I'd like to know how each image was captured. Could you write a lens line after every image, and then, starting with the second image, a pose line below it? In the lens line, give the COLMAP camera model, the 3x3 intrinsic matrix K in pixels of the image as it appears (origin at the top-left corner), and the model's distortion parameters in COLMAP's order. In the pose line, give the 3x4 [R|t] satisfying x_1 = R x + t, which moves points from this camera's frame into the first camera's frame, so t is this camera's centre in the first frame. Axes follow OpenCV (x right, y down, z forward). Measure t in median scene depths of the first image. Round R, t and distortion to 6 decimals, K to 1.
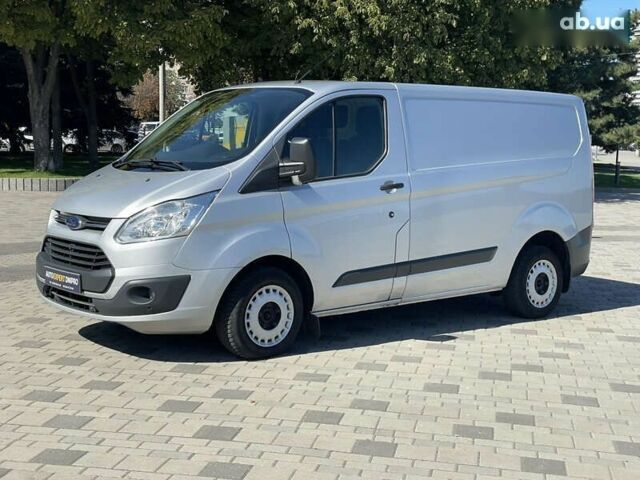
lens RADIAL K [[957.8, 0, 320.0], [0, 957.8, 240.0], [0, 0, 1]] dist [0.139758, -0.112916]
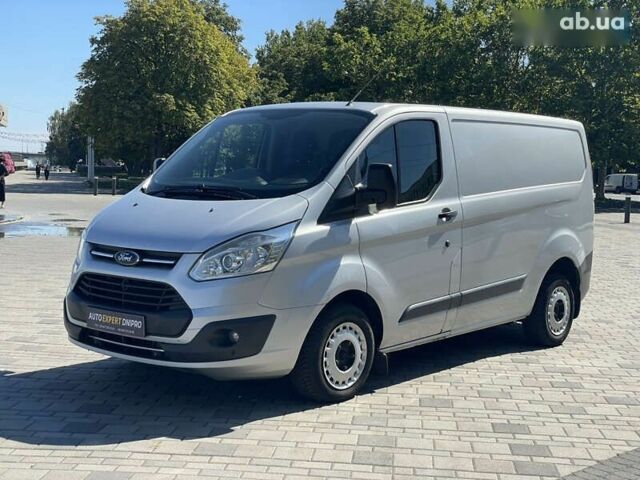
lens RADIAL K [[957.8, 0, 320.0], [0, 957.8, 240.0], [0, 0, 1]] dist [0.139758, -0.112916]
pose [[0.982230, -0.012075, 0.187294, -0.249160], [0.015754, 0.999711, -0.018166, -0.015886], [-0.187020, 0.020794, 0.982136, 0.093238]]
